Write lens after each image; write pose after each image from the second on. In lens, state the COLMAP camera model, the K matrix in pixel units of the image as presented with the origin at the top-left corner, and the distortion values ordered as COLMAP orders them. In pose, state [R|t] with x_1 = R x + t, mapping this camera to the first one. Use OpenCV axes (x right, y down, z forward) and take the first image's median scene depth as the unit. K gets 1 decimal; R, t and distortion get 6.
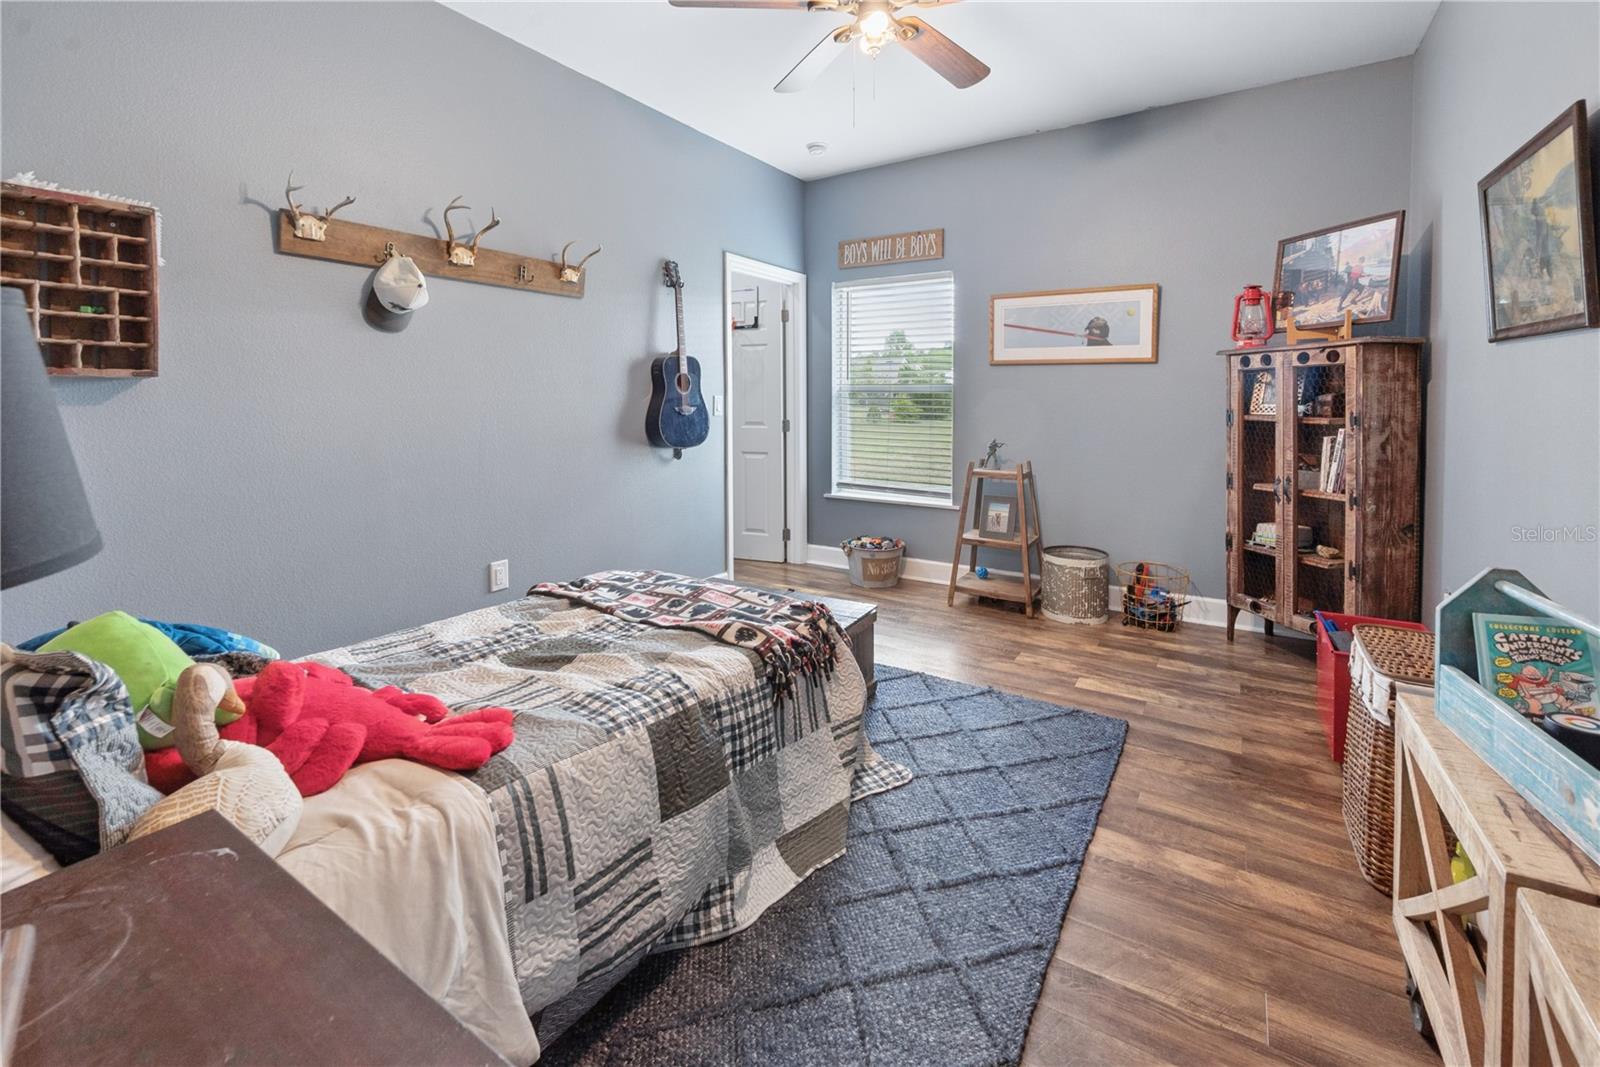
lens RADIAL K [[670.0, 0, 805.4], [0, 670.0, 533.6], [0, 0, 1]] dist [-0.001429, -0.000281]
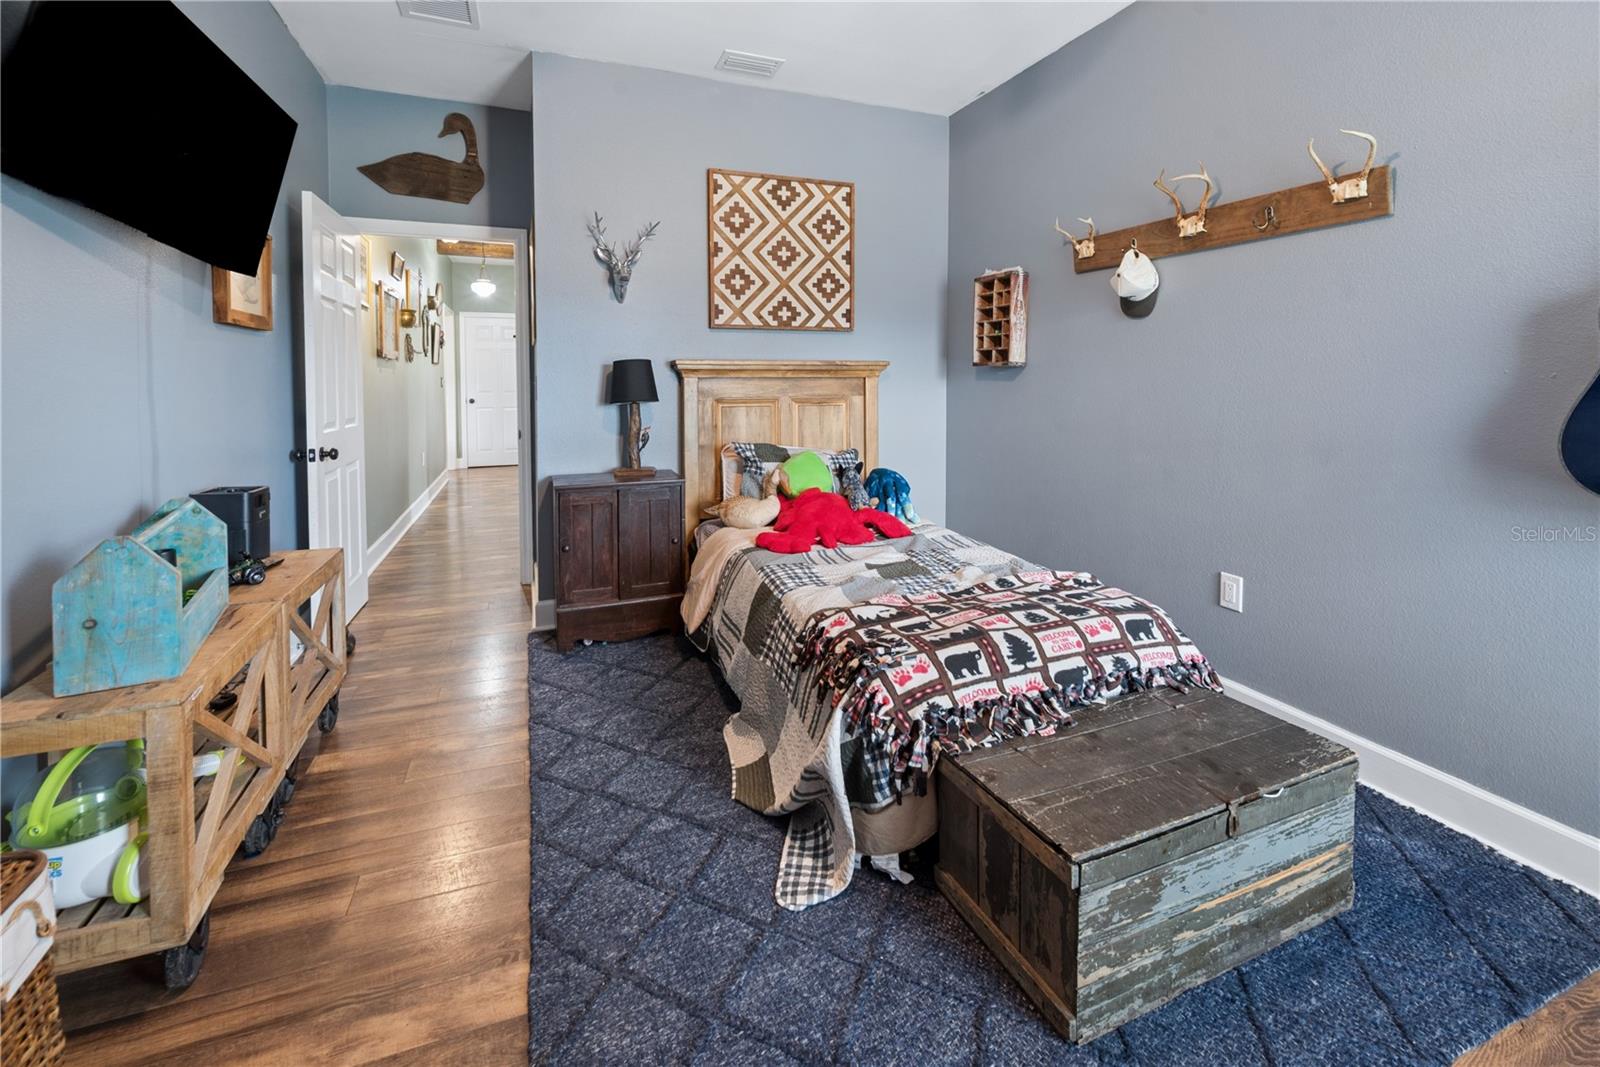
lens RADIAL K [[670.0, 0, 805.4], [0, 670.0, 533.6], [0, 0, 1]] dist [-0.001429, -0.000281]
pose [[-0.588296, 0.181064, -0.788114, 0.723303], [-0.168618, 0.925719, 0.338544, -0.289497], [0.790871, 0.332054, -0.514066, 1.423436]]
